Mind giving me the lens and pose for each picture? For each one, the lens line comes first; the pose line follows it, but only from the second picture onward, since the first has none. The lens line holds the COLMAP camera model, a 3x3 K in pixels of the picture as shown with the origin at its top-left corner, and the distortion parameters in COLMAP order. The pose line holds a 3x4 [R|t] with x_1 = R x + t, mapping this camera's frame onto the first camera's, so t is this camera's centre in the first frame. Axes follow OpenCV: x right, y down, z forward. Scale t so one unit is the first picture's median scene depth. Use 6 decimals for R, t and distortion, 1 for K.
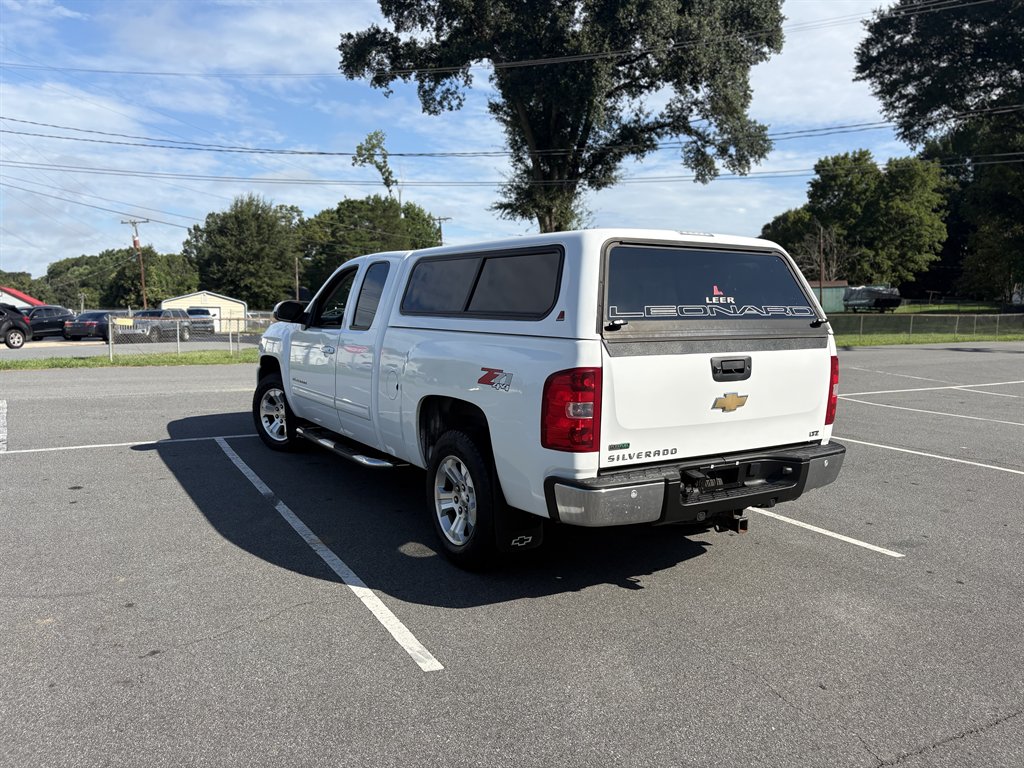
lens RADIAL K [[766.3, 0, 508.9], [0, 766.3, 387.3], [0, 0, 1]] dist [0.058144, -0.064310]
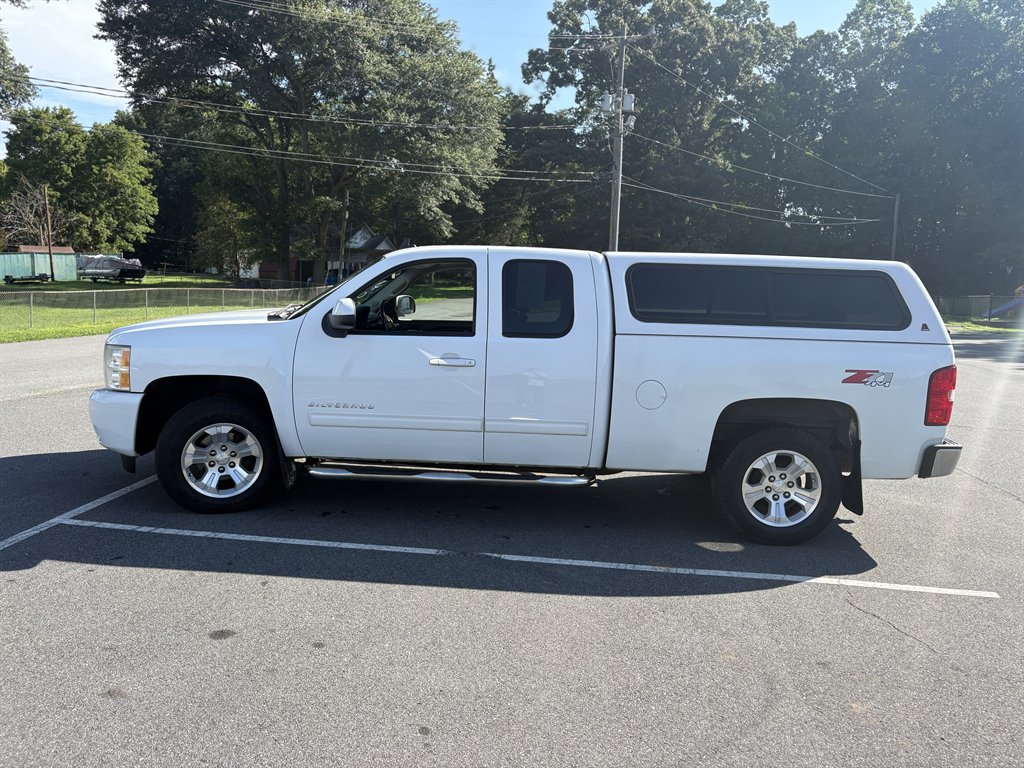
lens RADIAL K [[766.3, 0, 508.9], [0, 766.3, 387.3], [0, 0, 1]] dist [0.058144, -0.064310]
pose [[0.549772, -0.092157, 0.830216, -0.075780], [0.057899, 0.995709, 0.072187, -0.006622], [-0.833306, 0.008382, 0.552748, 0.043432]]
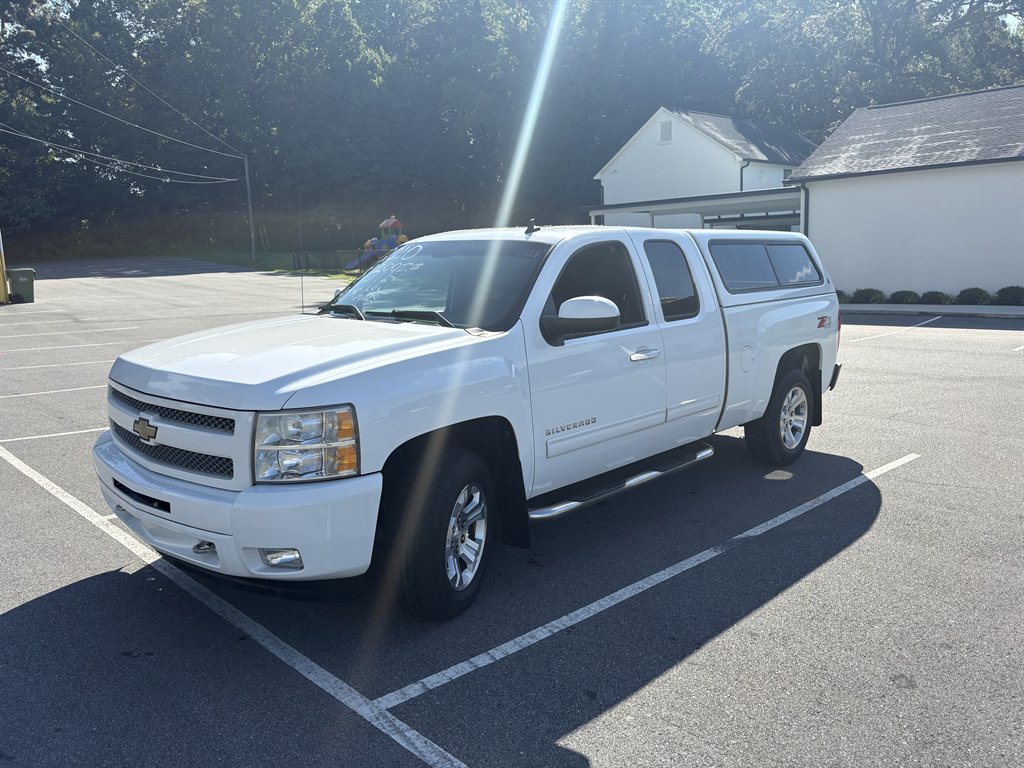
lens RADIAL K [[774.0, 0, 512.0], [0, 774.0, 384.0], [0, 0, 1]] dist [0.016597, 0.002639]
pose [[-0.257907, -0.161442, 0.952586, -0.079943], [0.118281, 0.973249, 0.196968, -0.015952], [-0.958902, 0.163472, -0.231912, 0.112582]]
